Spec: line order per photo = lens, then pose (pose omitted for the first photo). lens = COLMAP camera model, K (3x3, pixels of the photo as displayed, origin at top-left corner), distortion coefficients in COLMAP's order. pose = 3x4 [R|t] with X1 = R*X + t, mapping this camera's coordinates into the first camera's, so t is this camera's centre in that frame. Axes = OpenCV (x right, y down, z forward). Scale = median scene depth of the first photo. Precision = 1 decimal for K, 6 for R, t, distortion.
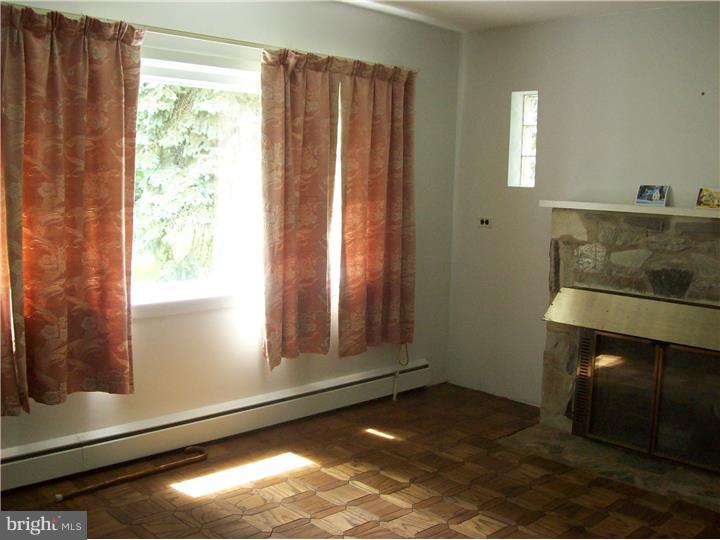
lens RADIAL K [[761.8, 0, 360.0], [0, 761.8, 270.0], [0, 0, 1]] dist [-0.154356, 0.019928]
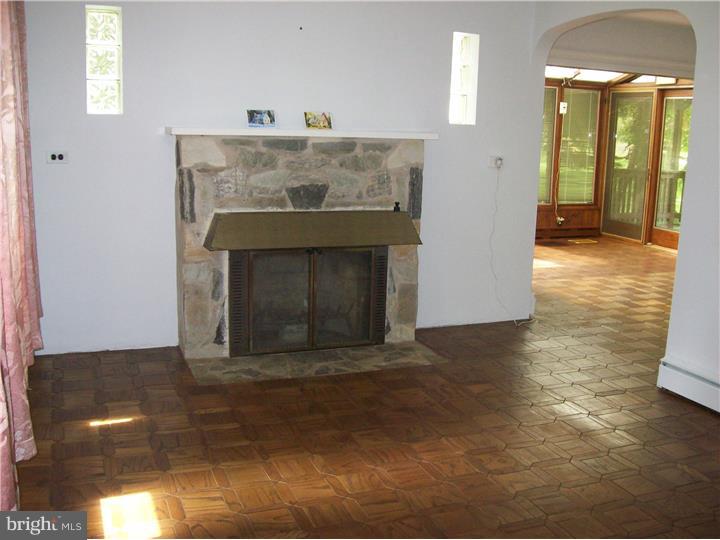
lens RADIAL K [[761.8, 0, 360.0], [0, 761.8, 270.0], [0, 0, 1]] dist [-0.154356, 0.019928]
pose [[0.381962, -0.189080, 0.904629, -0.584341], [0.094663, 0.981703, 0.165221, -0.053581], [-0.919317, 0.022527, 0.392872, 0.444699]]
